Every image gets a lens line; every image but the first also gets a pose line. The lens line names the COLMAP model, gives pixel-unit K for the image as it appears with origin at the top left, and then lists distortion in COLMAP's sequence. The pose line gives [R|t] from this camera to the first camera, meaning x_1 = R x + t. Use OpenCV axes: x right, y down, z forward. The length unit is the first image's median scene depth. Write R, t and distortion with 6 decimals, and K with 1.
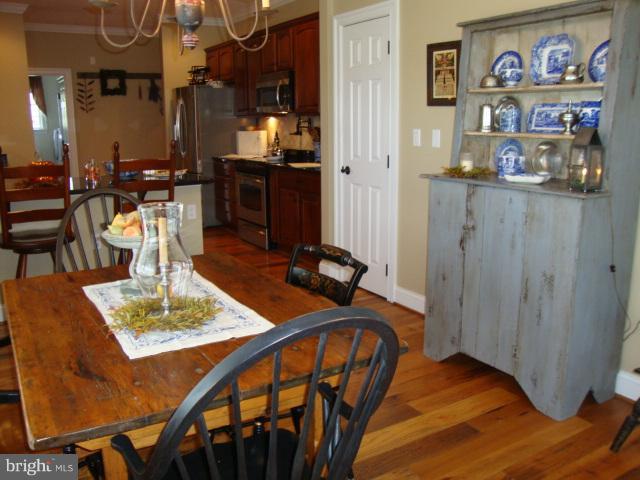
lens RADIAL K [[573.6, 0, 320.0], [0, 573.6, 240.0], [0, 0, 1]] dist [-0.196968, 0.203649]
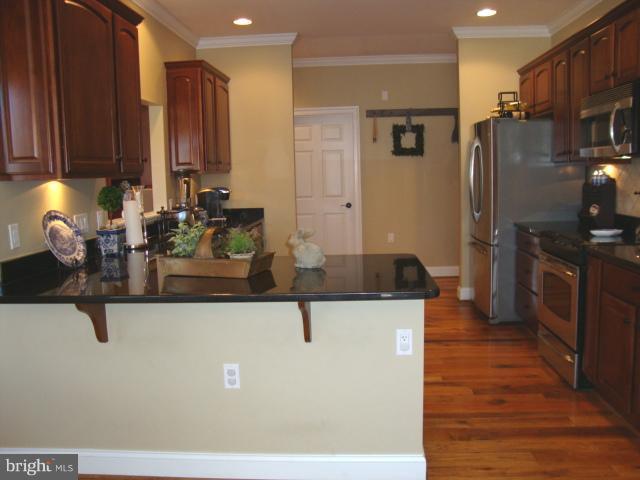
lens RADIAL K [[573.6, 0, 320.0], [0, 573.6, 240.0], [0, 0, 1]] dist [-0.196968, 0.203649]
pose [[0.817992, 0.054644, -0.572628, 0.008873], [-0.098292, 0.994115, -0.045544, -0.077016], [0.566769, 0.093539, 0.818549, 0.340139]]
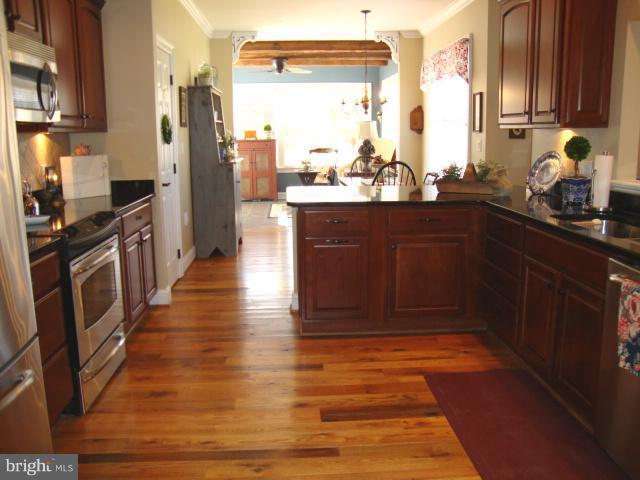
lens RADIAL K [[573.6, 0, 320.0], [0, 573.6, 240.0], [0, 0, 1]] dist [-0.196968, 0.203649]
pose [[-0.881428, -0.067142, 0.467522, -0.459671], [0.115528, 0.929129, 0.351243, -0.240816], [-0.457971, 0.363608, -0.811204, 1.173374]]
